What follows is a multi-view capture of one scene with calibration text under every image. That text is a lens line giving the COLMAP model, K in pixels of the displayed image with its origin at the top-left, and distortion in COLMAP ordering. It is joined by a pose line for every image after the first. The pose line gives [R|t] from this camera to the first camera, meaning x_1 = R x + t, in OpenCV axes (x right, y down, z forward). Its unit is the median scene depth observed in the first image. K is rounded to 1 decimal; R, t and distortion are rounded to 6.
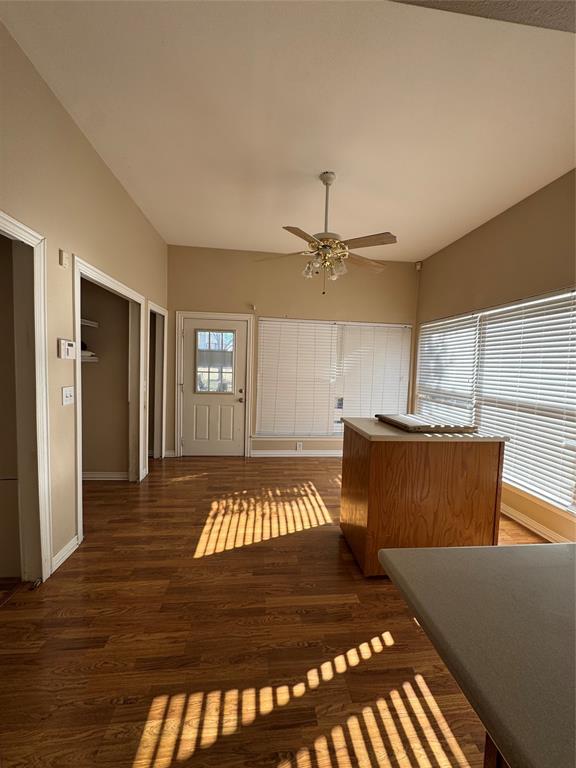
lens RADIAL K [[304.7, 0, 288.3], [0, 304.7, 381.9], [0, 0, 1]] dist [-0.001041, 0.000238]
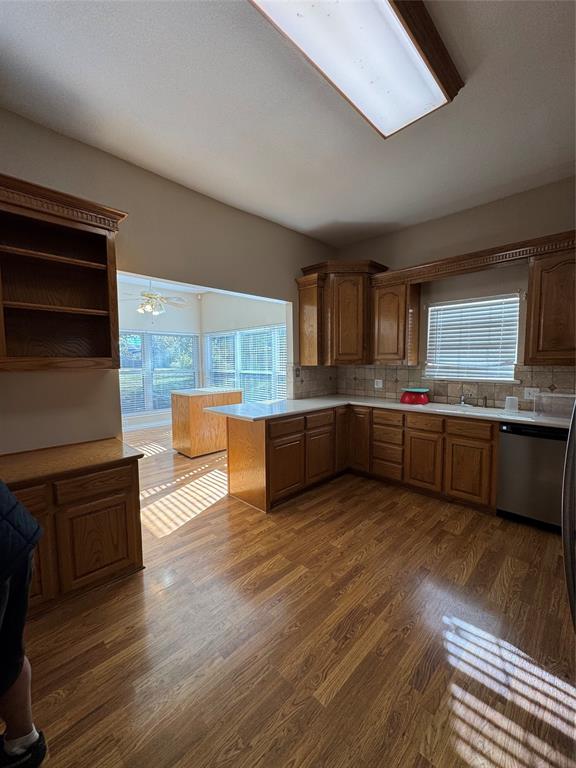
lens RADIAL K [[304.7, 0, 288.3], [0, 304.7, 381.9], [0, 0, 1]] dist [-0.001041, 0.000238]
pose [[0.780684, -0.083539, 0.619317, -0.736037], [0.070957, 0.996465, 0.044967, 0.057263], [-0.620885, 0.008840, 0.783852, -1.673360]]
